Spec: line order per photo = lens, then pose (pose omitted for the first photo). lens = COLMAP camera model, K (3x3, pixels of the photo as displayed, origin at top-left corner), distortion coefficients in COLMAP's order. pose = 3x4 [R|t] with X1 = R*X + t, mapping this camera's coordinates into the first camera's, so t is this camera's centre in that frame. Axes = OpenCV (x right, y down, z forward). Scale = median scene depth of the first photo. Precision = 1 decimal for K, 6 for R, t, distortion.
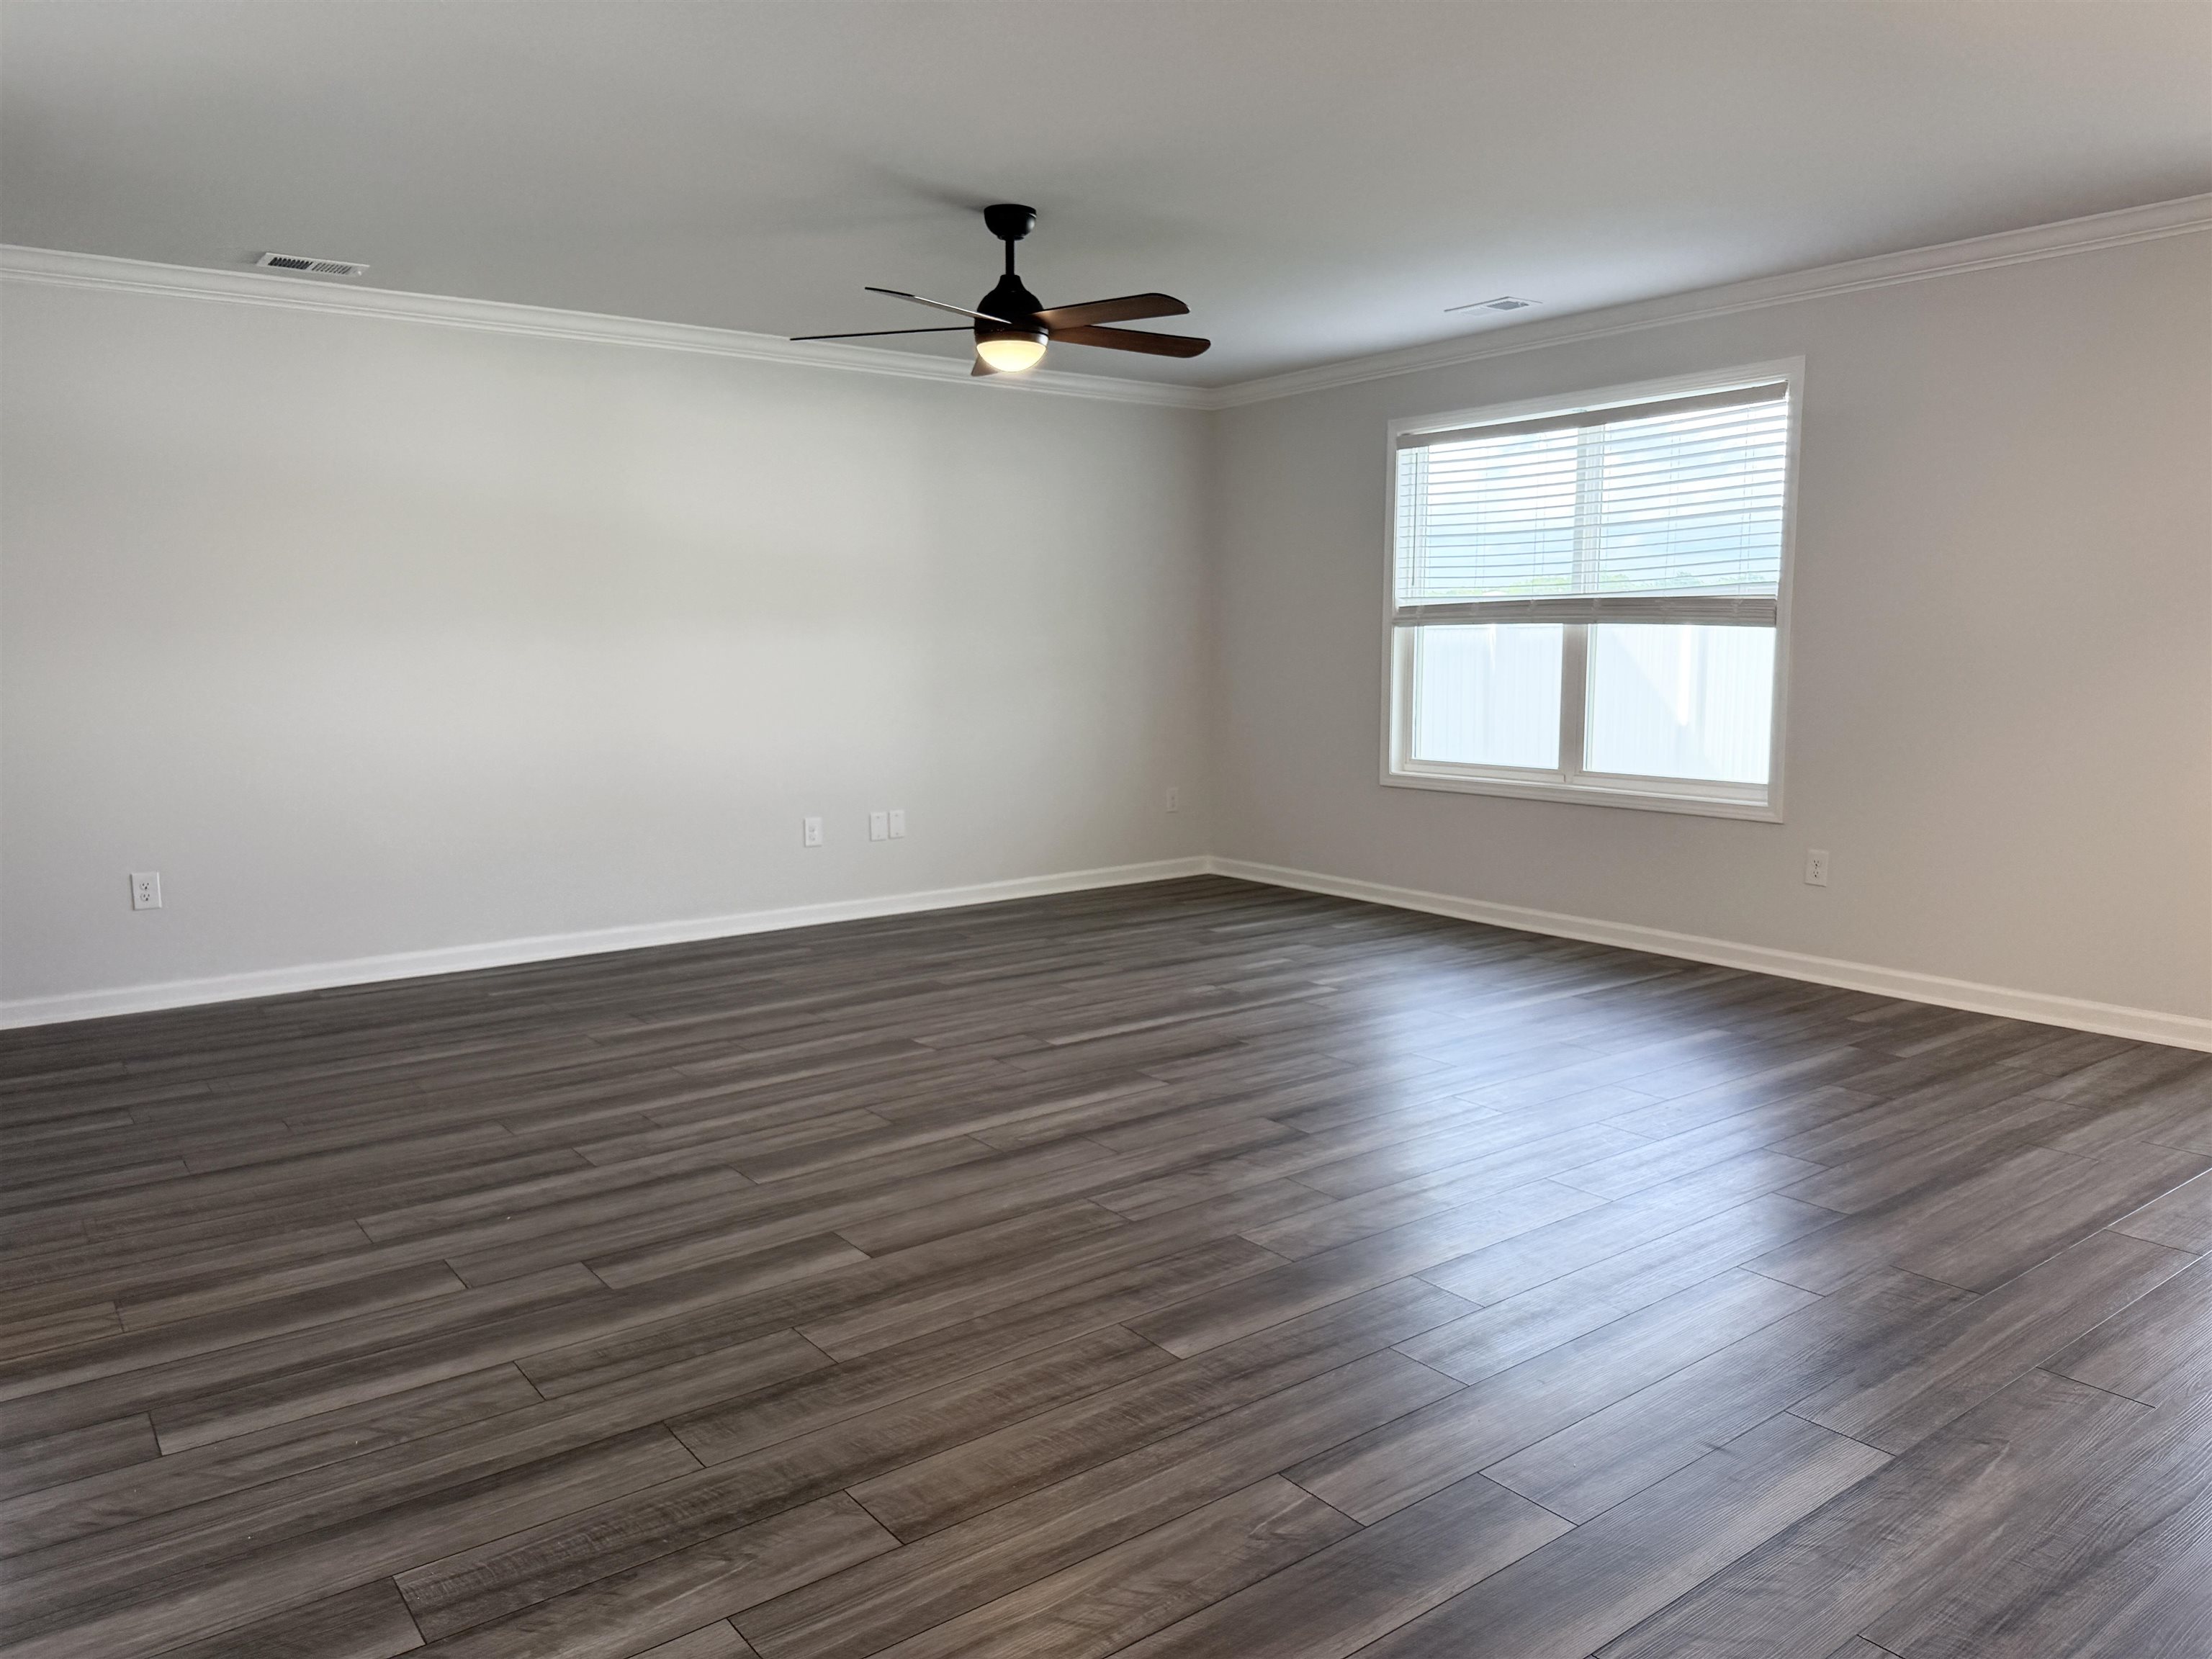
lens RADIAL K [[1556.4, 0, 1109.5], [0, 1556.4, 838.1], [0, 0, 1]] dist [0.077958, -0.088775]
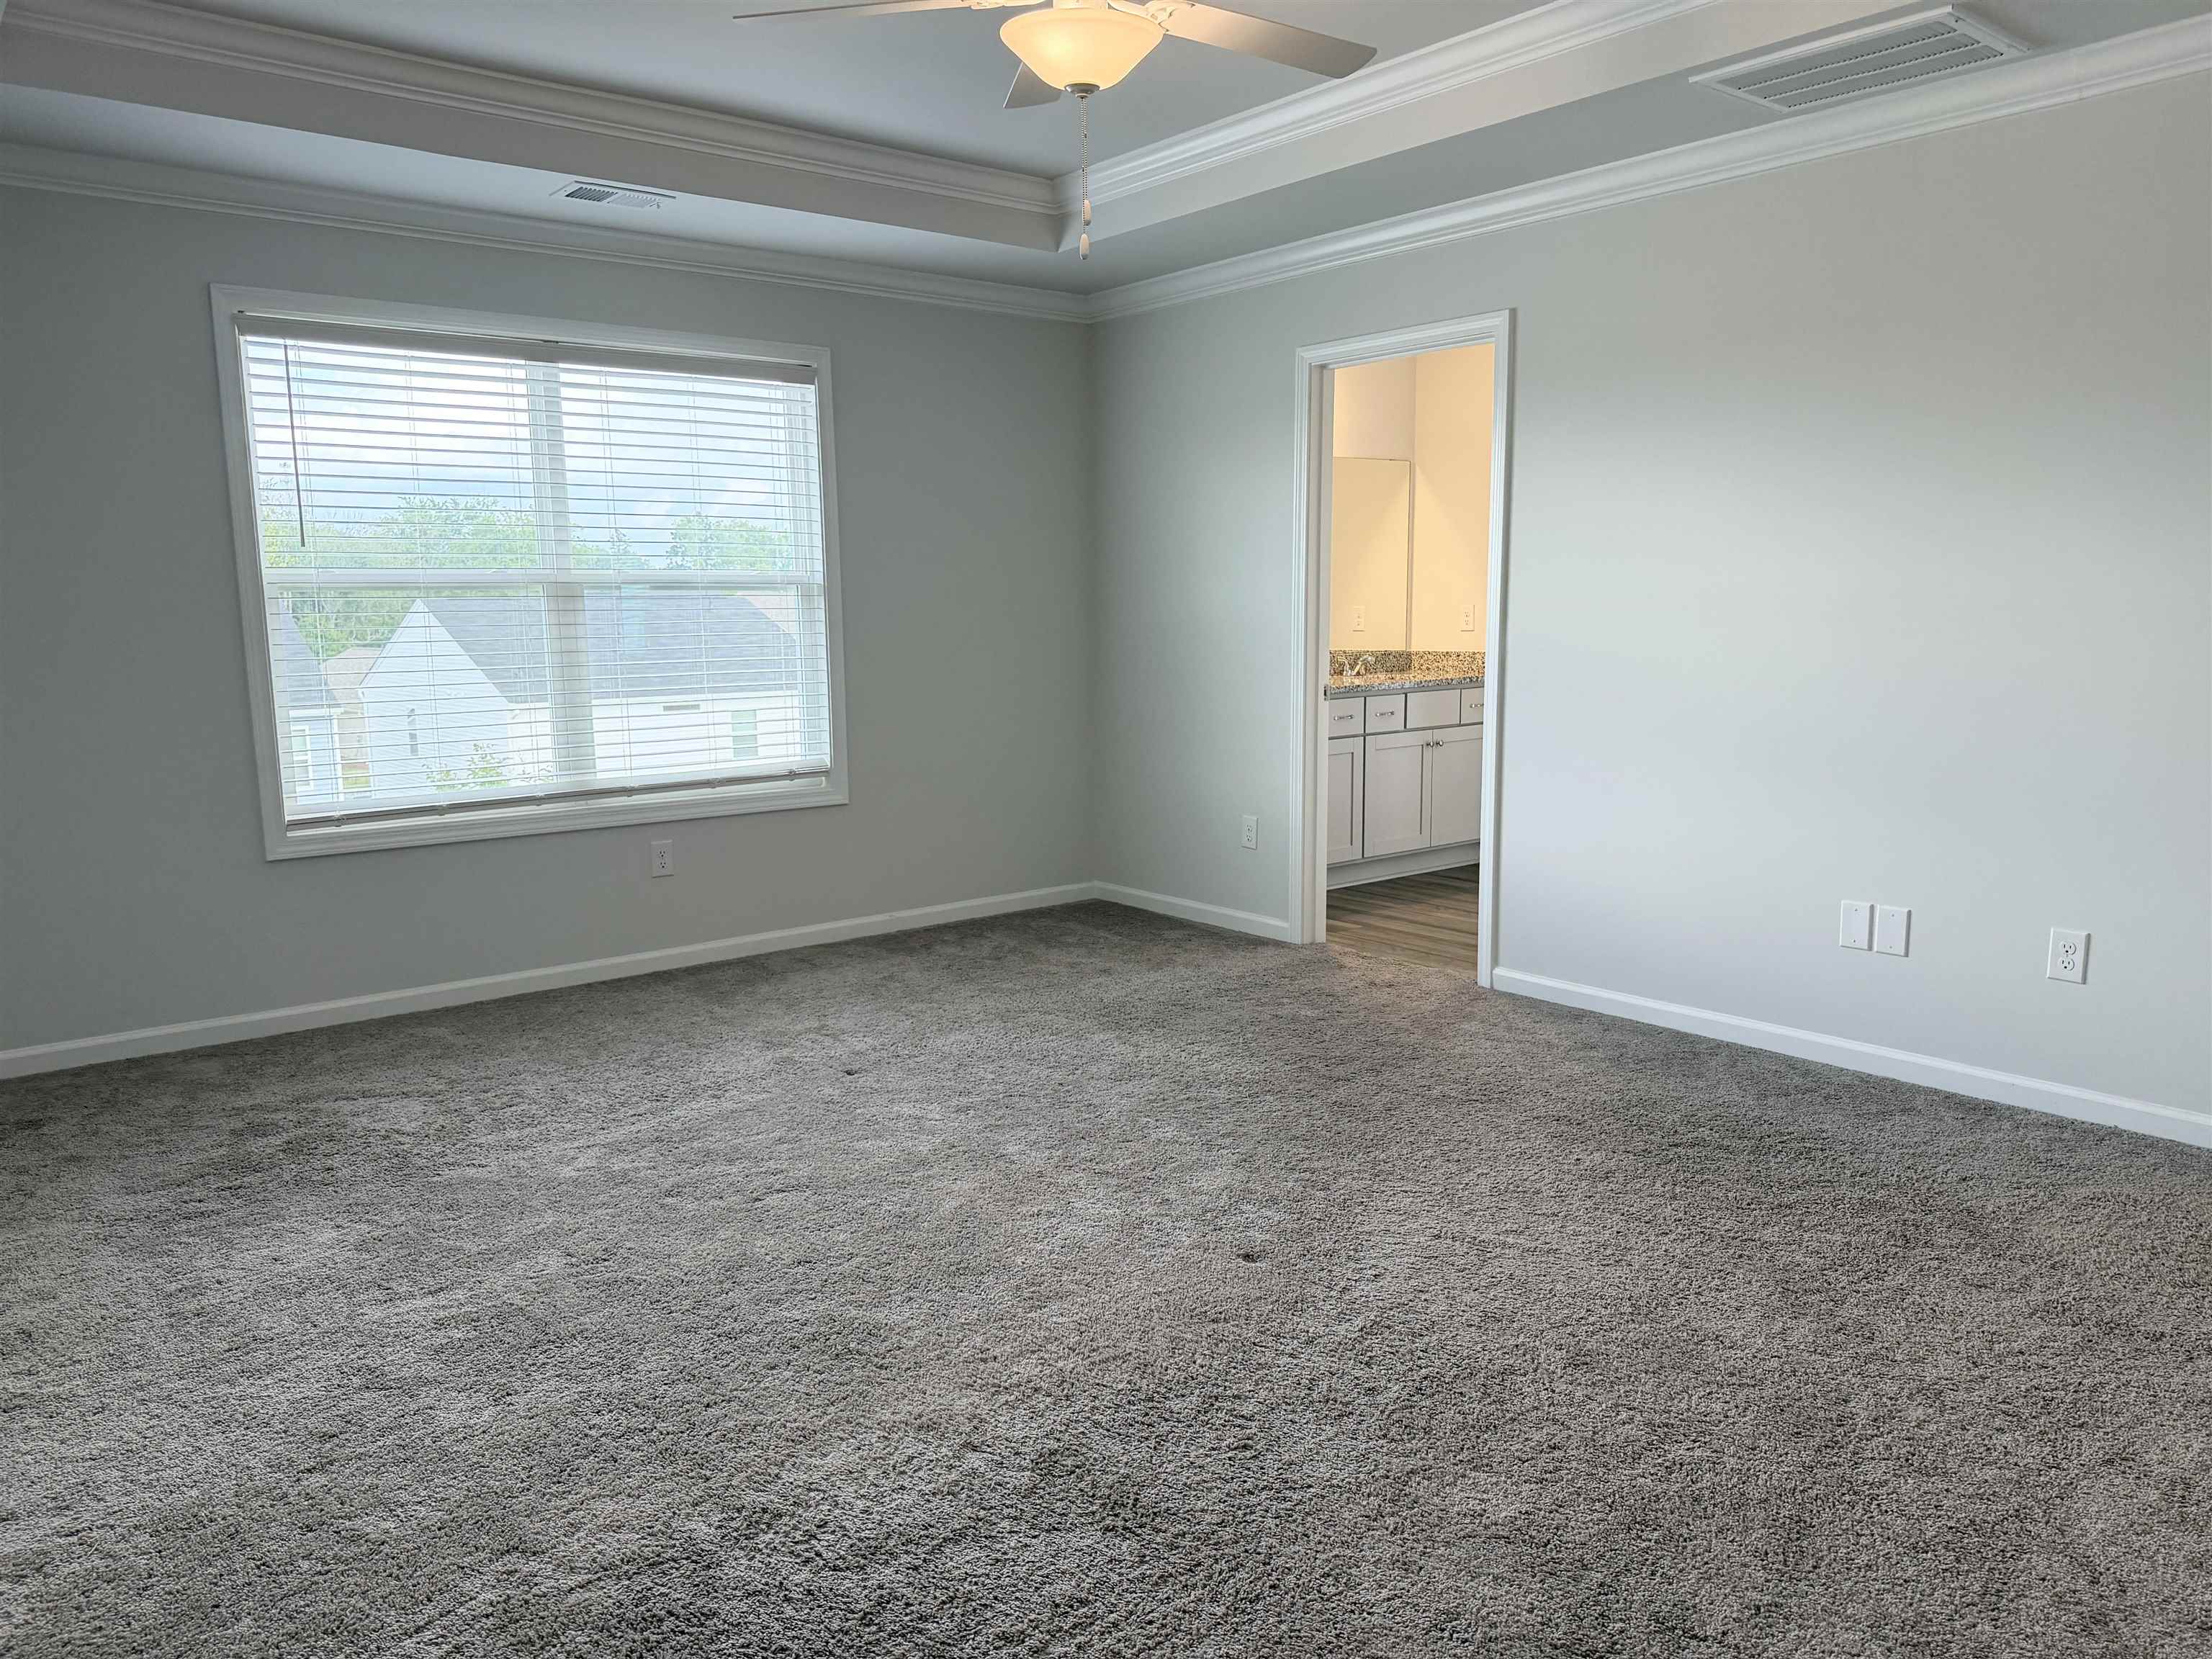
lens RADIAL K [[1556.4, 0, 1109.5], [0, 1556.4, 838.1], [0, 0, 1]] dist [0.077958, -0.088775]
pose [[-0.022486, -0.150207, 0.988399, -0.680635], [0.138826, 0.978601, 0.151877, -0.135513], [-0.990061, 0.140631, -0.001152, 0.948405]]
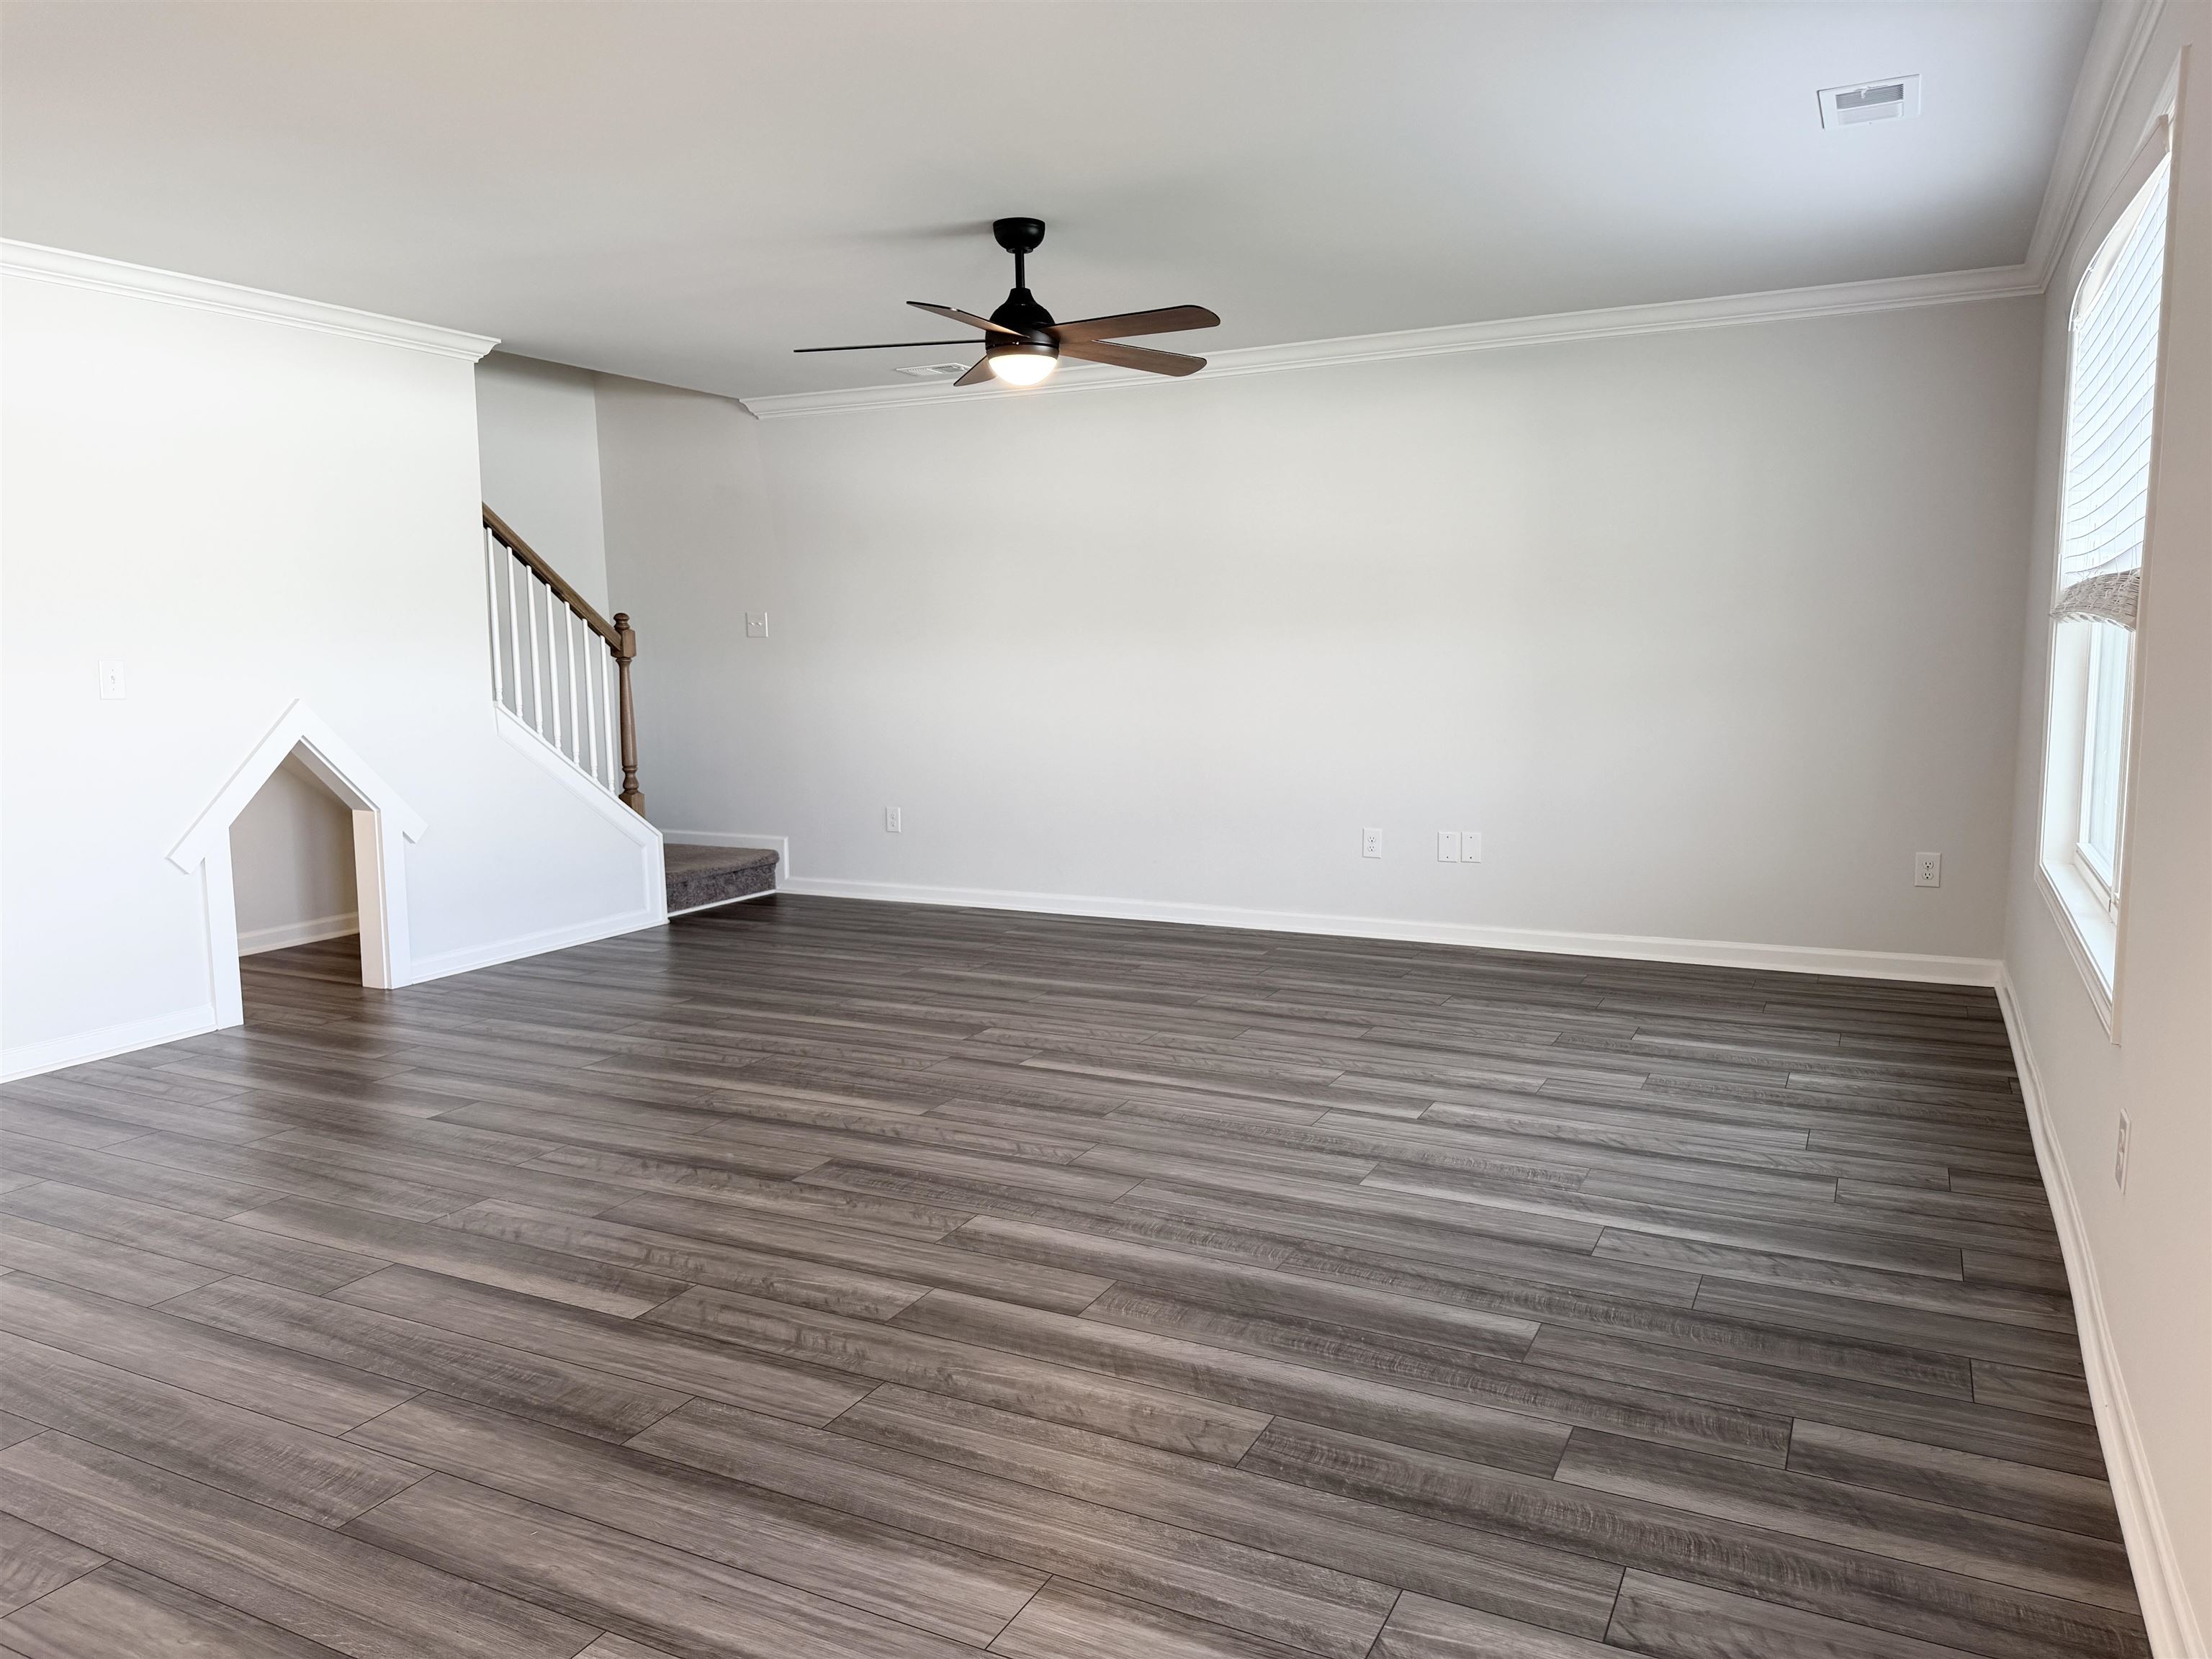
lens RADIAL K [[1541.6, 0, 1106.0], [0, 1541.6, 829.5], [0, 0, 1]] dist [0.078739, -0.175615]
pose [[0.437366, 0.110705, -0.892444, 0.830658], [-0.106802, 0.991765, 0.070684, -0.087131], [0.892919, 0.064400, 0.445588, 0.600612]]
